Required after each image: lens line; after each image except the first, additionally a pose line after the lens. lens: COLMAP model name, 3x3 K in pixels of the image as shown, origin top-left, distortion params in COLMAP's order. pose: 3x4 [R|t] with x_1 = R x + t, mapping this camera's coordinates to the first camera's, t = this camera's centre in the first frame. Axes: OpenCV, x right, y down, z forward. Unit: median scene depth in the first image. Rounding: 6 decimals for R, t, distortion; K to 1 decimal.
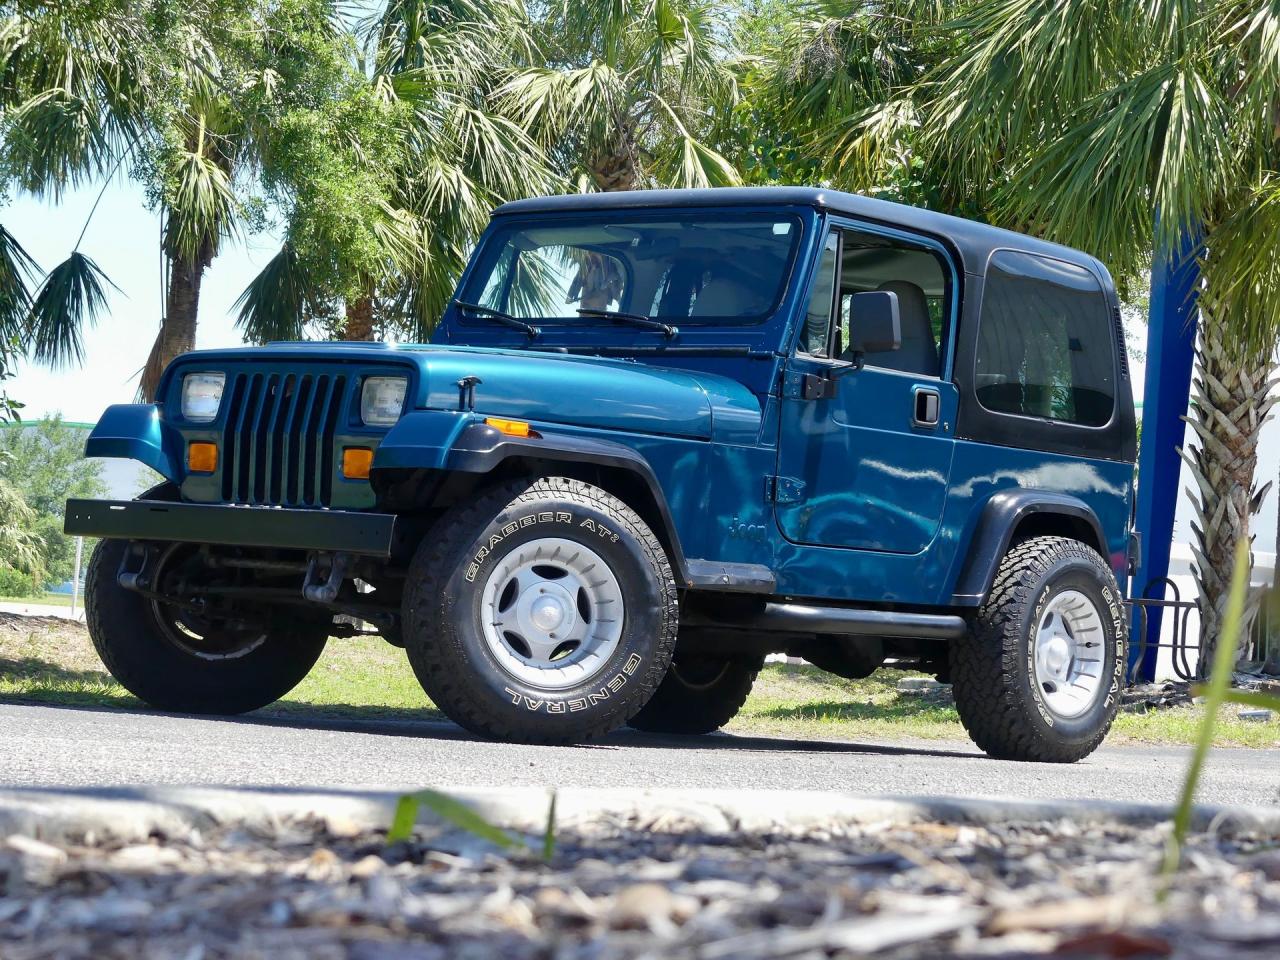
lens RADIAL K [[3062.4, 0, 608.7], [0, 3062.4, 502.2], [0, 0, 1]] dist [0.023730, -0.304082]
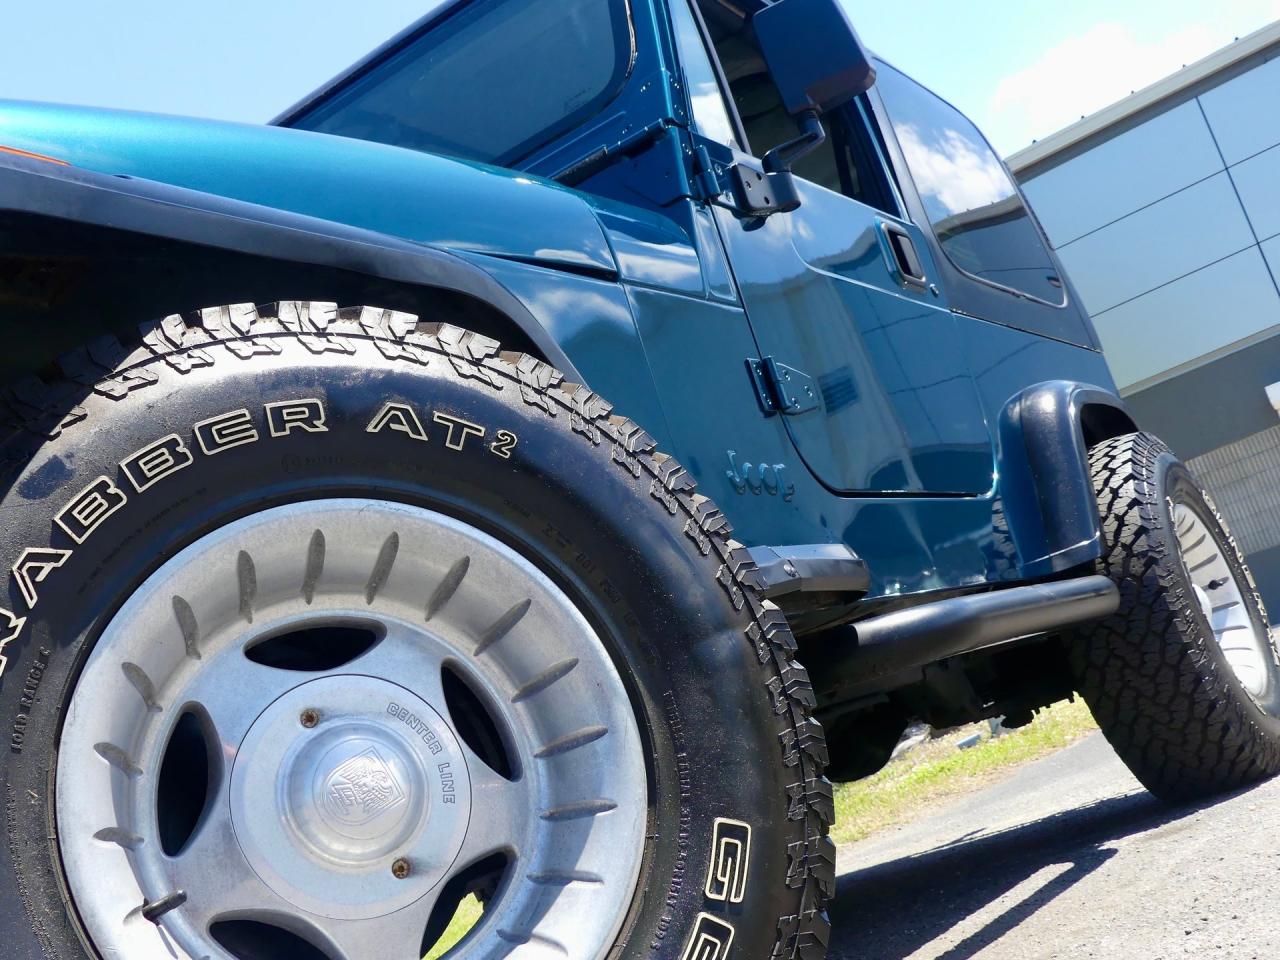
lens RADIAL K [[1523.6, 0, 640.0], [0, 1523.6, 480.0], [0, 0, 1]] dist [-0.012206, -0.011820]
pose [[0.925196, -0.319885, 0.204171, -0.013396], [0.352924, 0.923043, -0.153088, 0.034196], [-0.139487, 0.213693, 0.966891, 0.739465]]
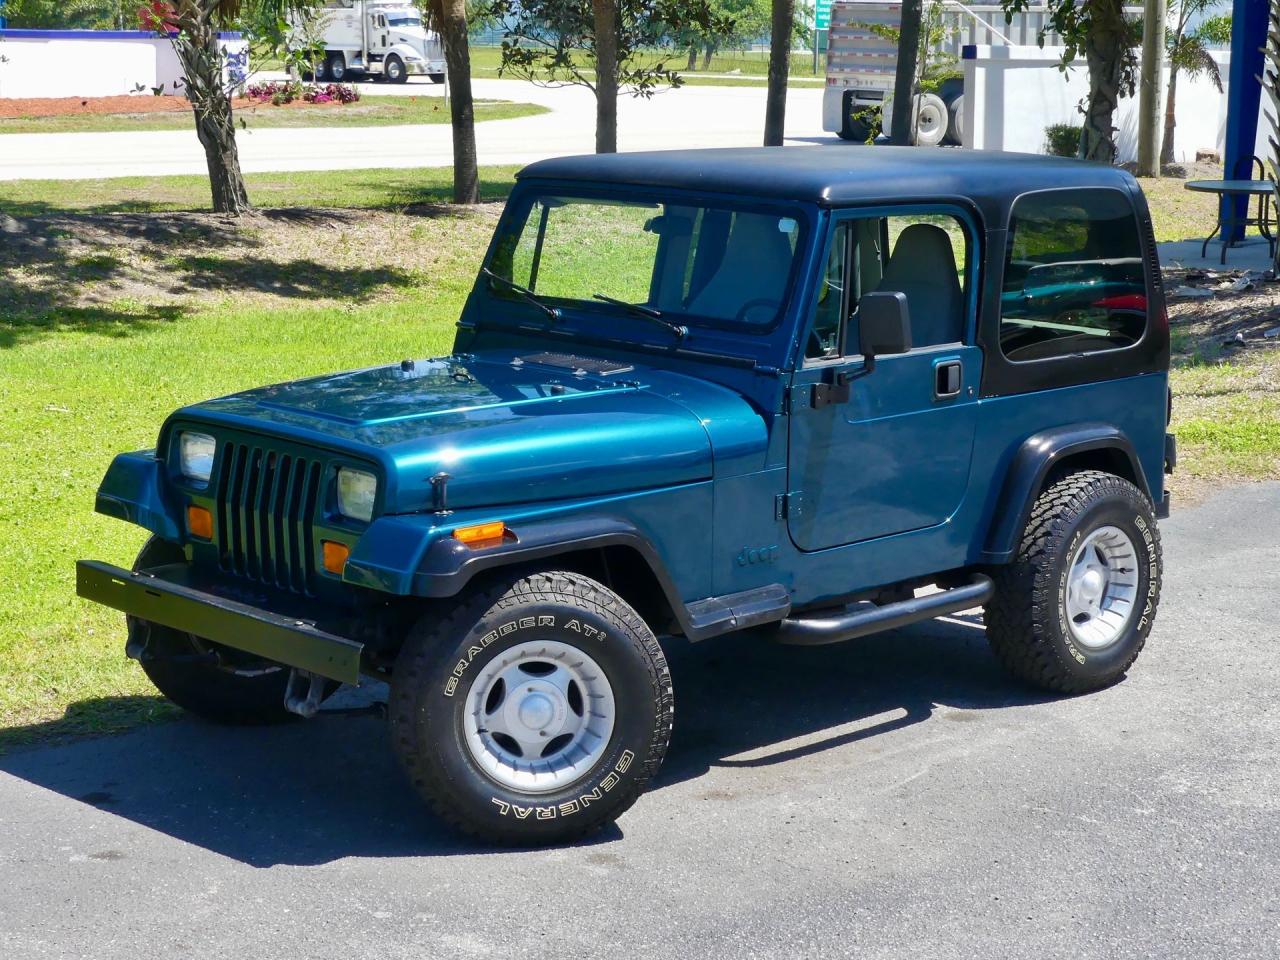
lens RADIAL K [[2184.6, 0, 640.0], [0, 2184.6, 480.0], [0, 0, 1]] dist [0.019693, 0.041278]
pose [[0.995159, -0.044581, -0.087589, 0.064543], [0.061897, 0.976548, 0.206213, -0.149617], [0.076342, -0.210636, 0.974579, 0.296389]]
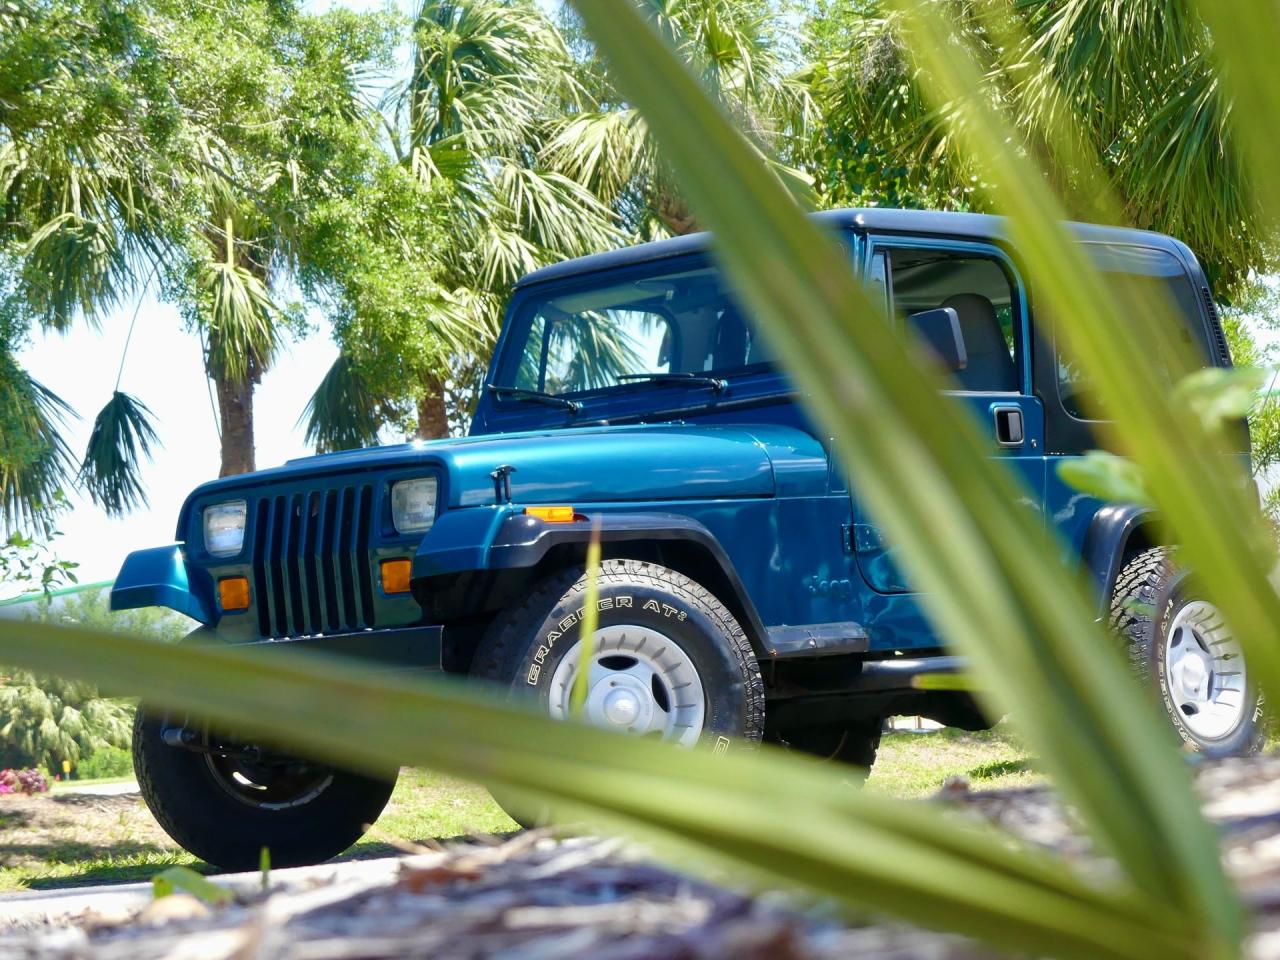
lens RADIAL K [[3420.5, 0, 640.0], [0, 3420.5, 480.0], [0, 0, 1]] dist [-0.006072, 0.819698]
pose [[0.988989, -0.145405, -0.027525, 0.020284], [0.144490, 0.988965, -0.032736, 0.002622], [0.031981, 0.028399, 0.999085, -0.028282]]
